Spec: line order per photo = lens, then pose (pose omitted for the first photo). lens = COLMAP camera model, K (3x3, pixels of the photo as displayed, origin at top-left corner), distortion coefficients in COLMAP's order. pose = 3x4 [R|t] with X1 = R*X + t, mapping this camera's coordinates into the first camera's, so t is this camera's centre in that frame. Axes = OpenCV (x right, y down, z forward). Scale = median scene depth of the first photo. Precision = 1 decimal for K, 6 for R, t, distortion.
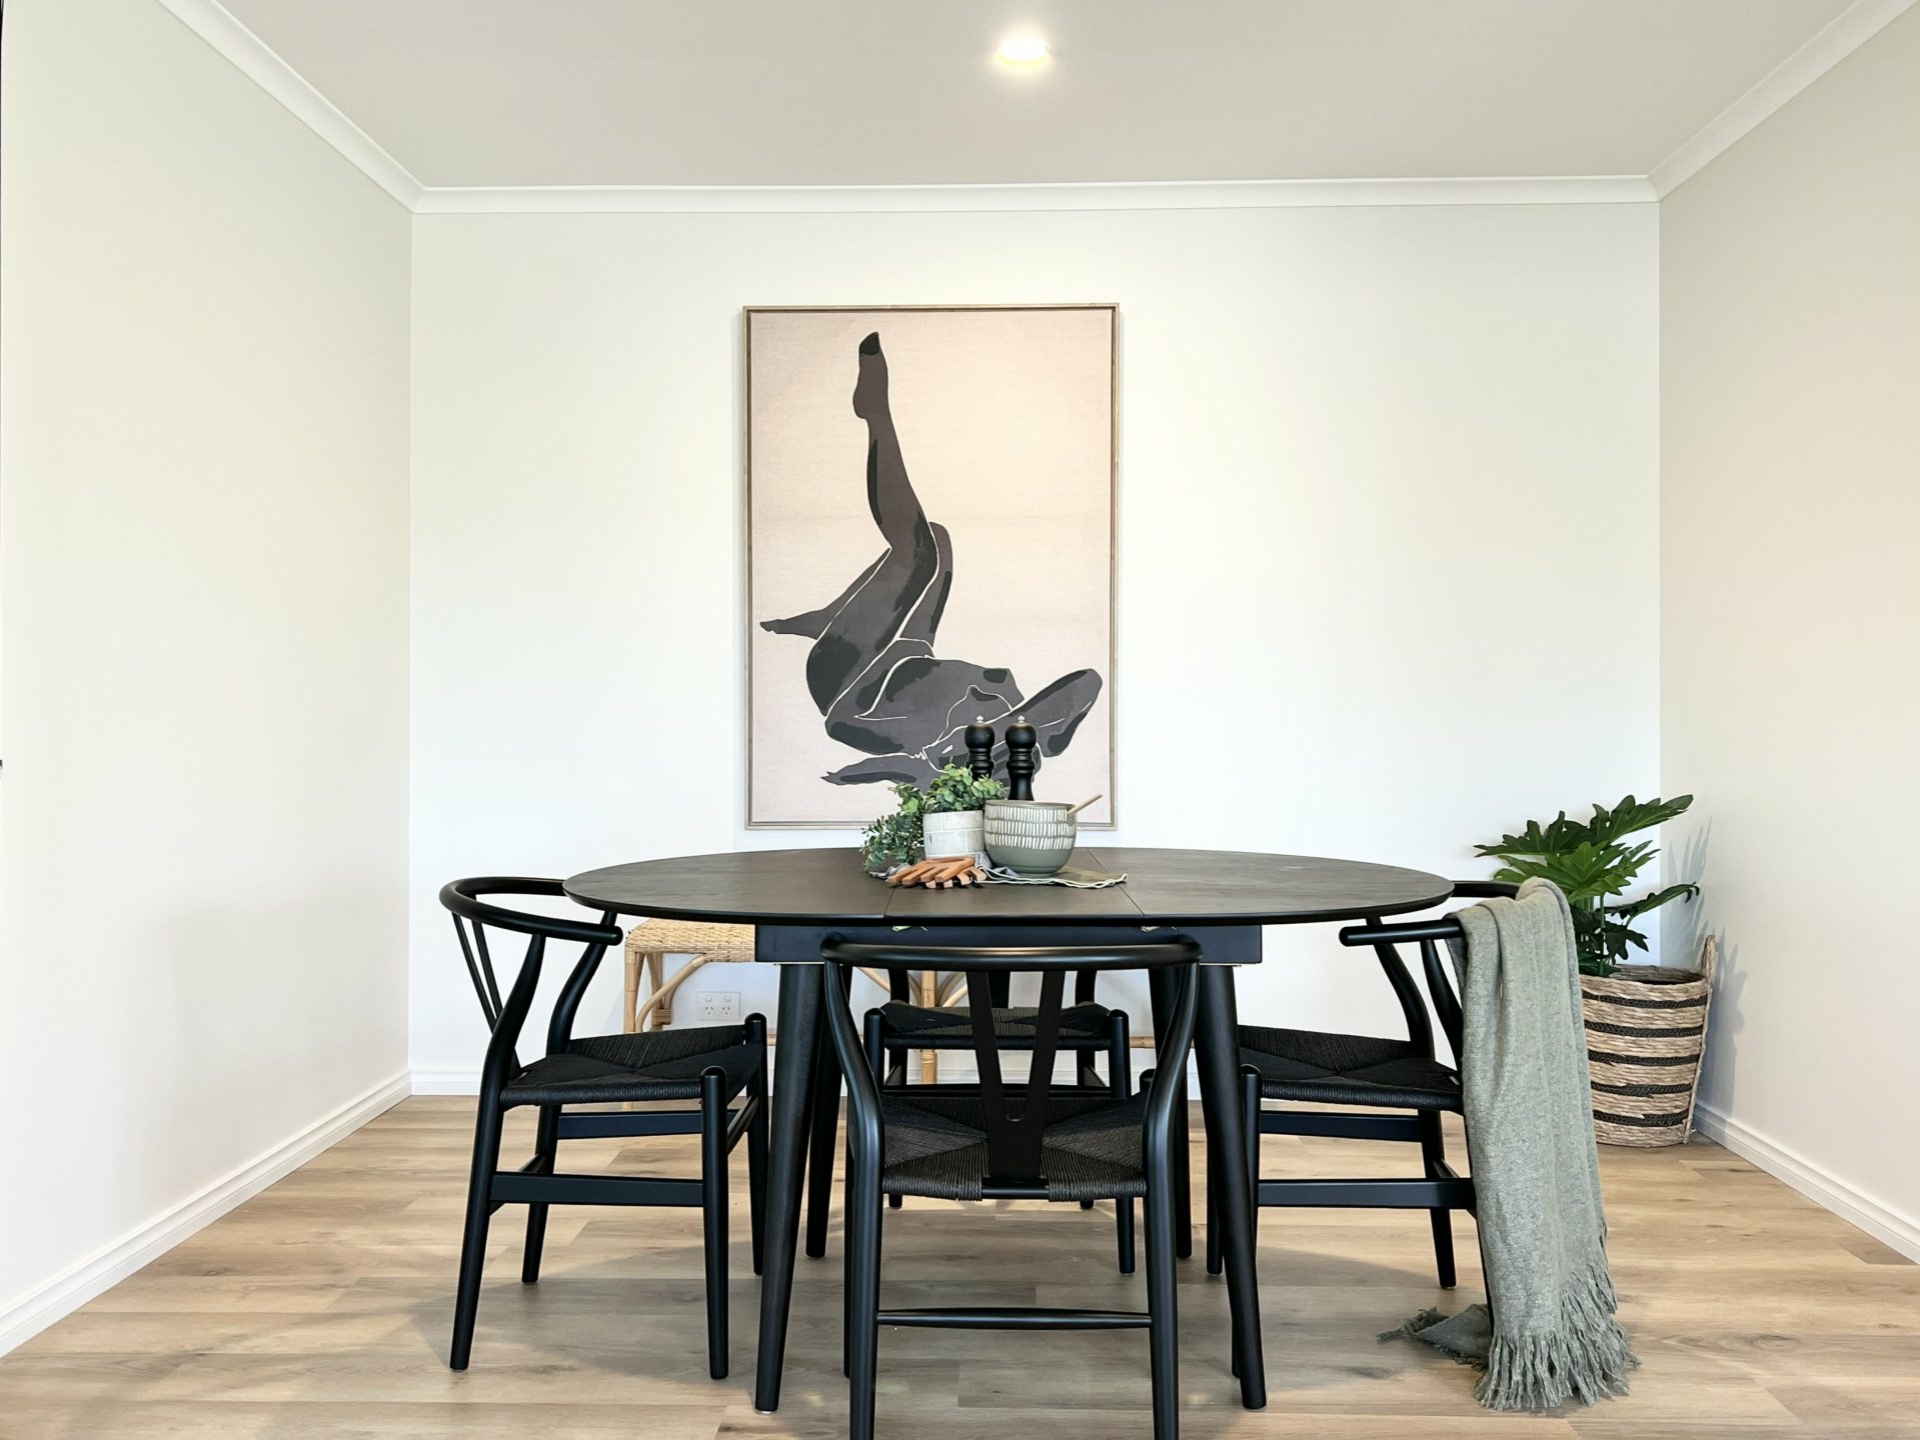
lens RADIAL K [[1675.9, 0, 960.0], [0, 1675.9, 720.0], [0, 0, 1]] dist [-0.000350, -0.000415]
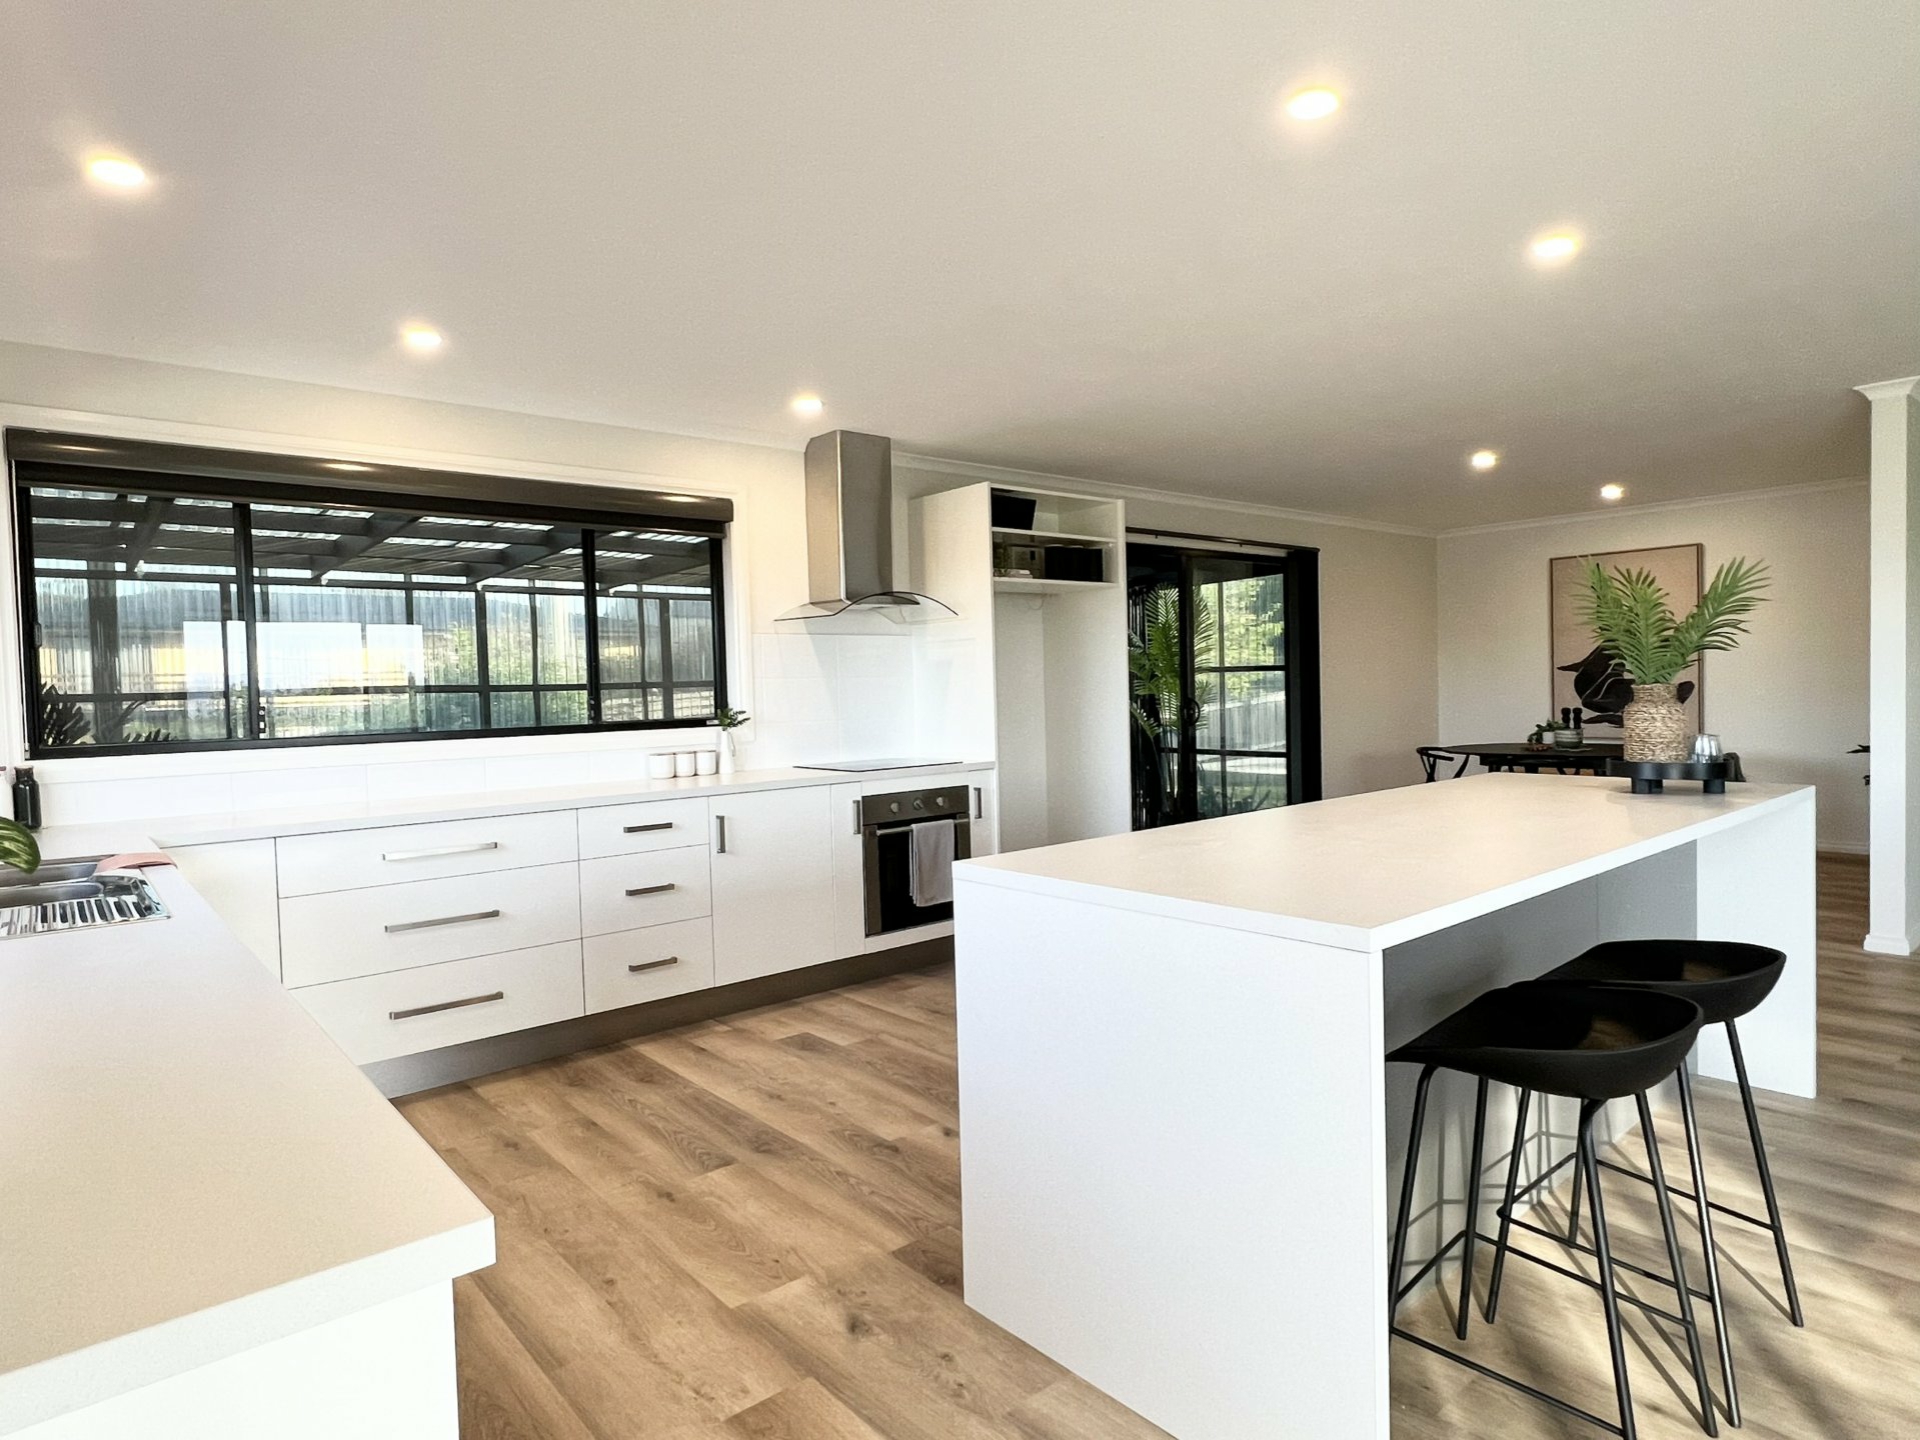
lens RADIAL K [[1087.2, 0, 960.0], [0, 1087.2, 720.0], [0, 0, 1]] dist [0.001212, -0.000546]
pose [[0.671303, 0.004800, -0.741168, 0.583099], [0.025400, 0.999243, 0.029477, -0.049183], [0.740748, -0.038614, 0.670673, -1.031073]]
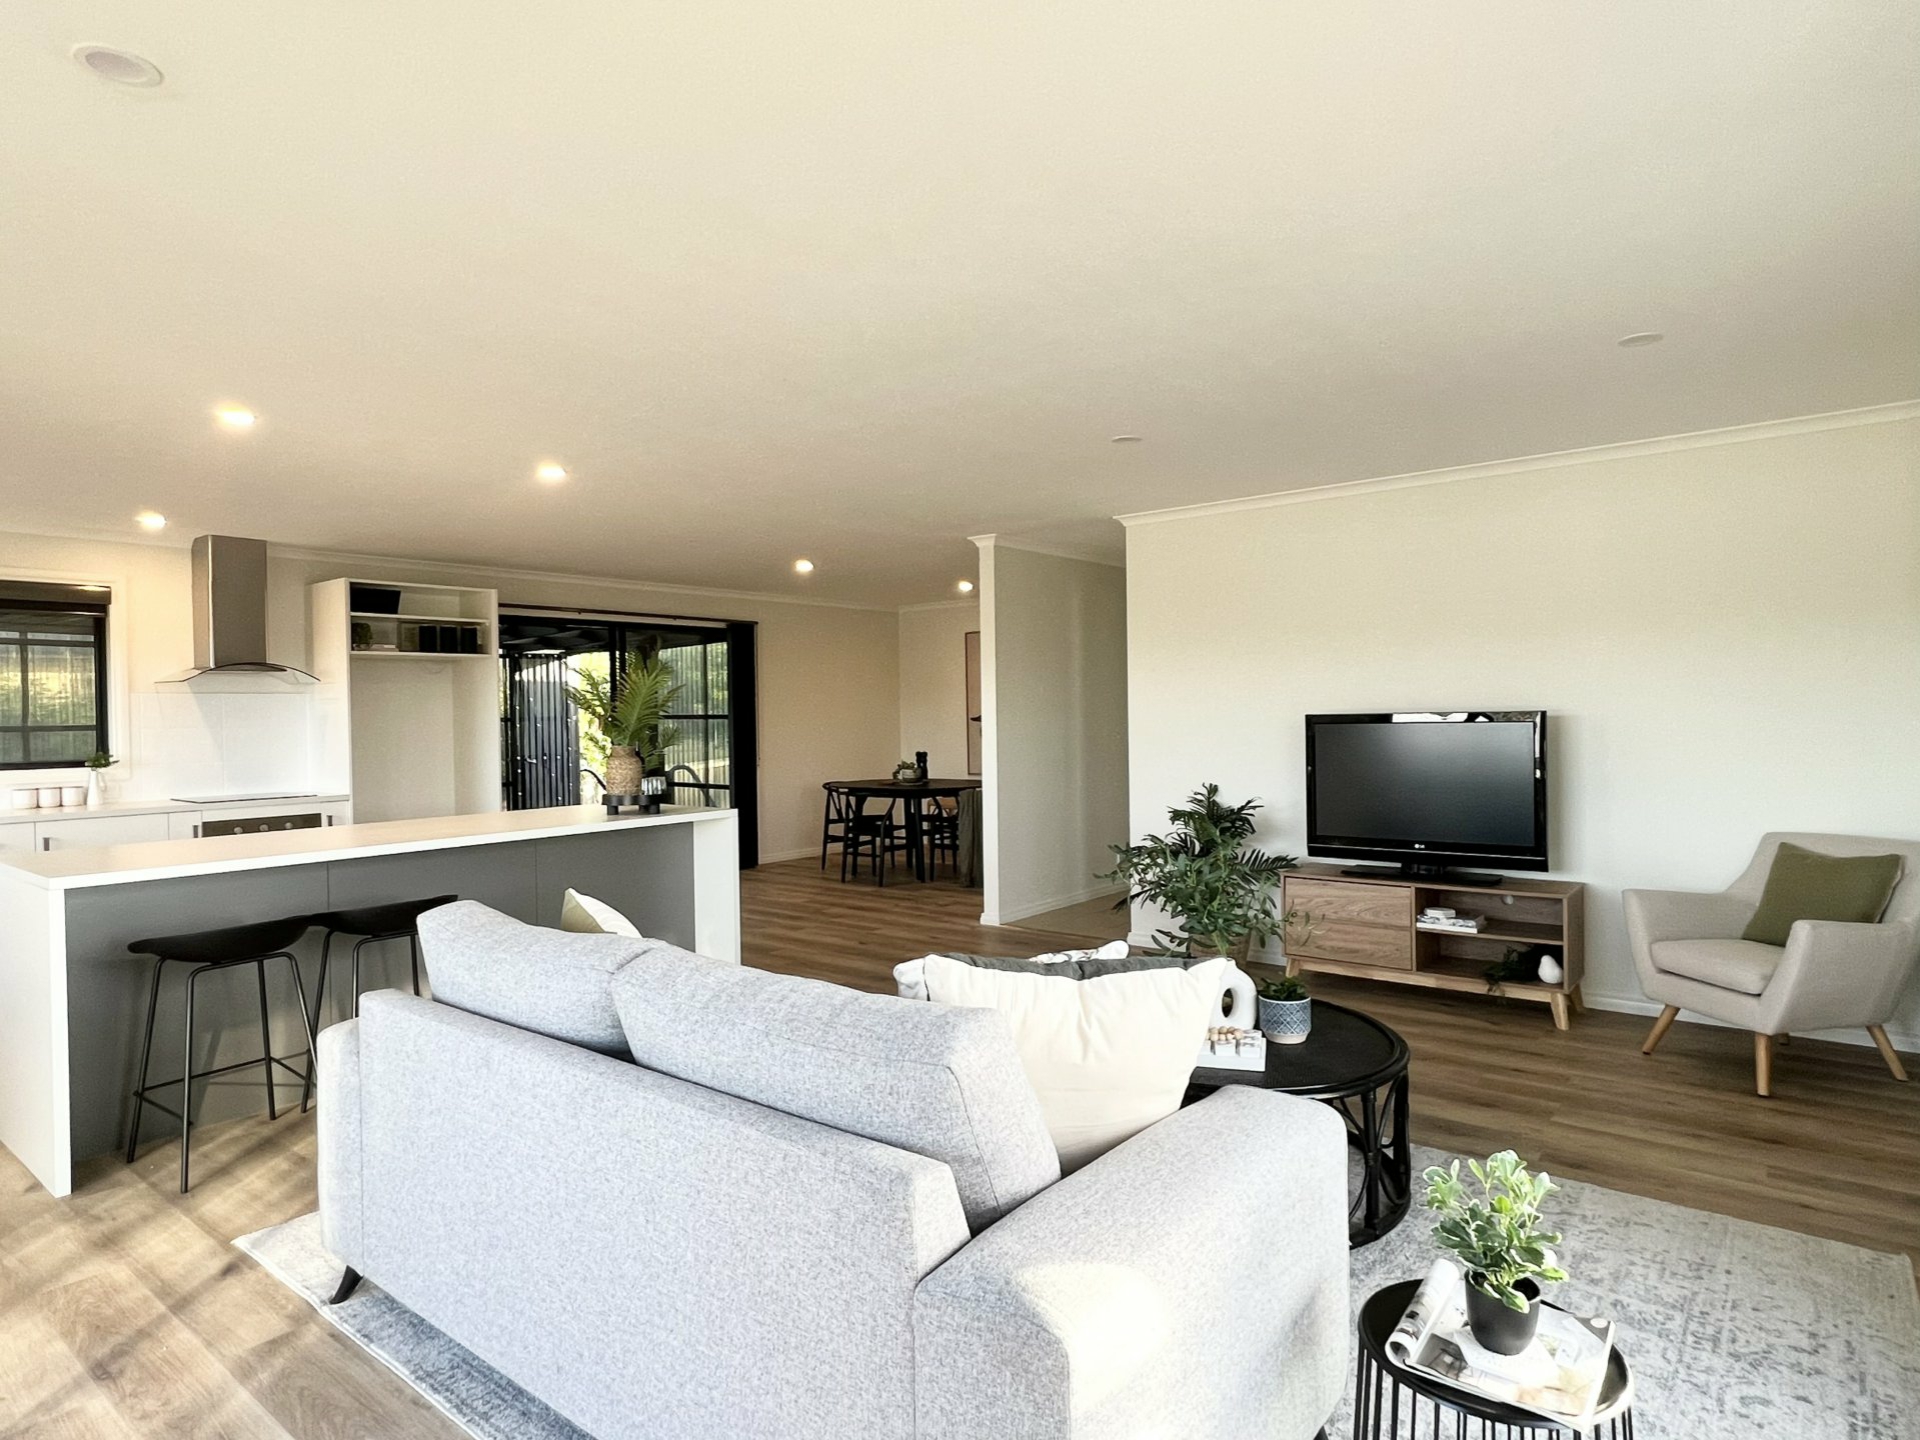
lens RADIAL K [[1087.2, 0, 960.0], [0, 1087.2, 720.0], [0, 0, 1]] dist [0.001212, -0.000546]
pose [[0.799576, -0.007976, -0.600512, 1.302382], [0.013764, 0.999893, 0.005046, -0.067555], [0.600408, -0.012300, 0.799600, -0.916263]]
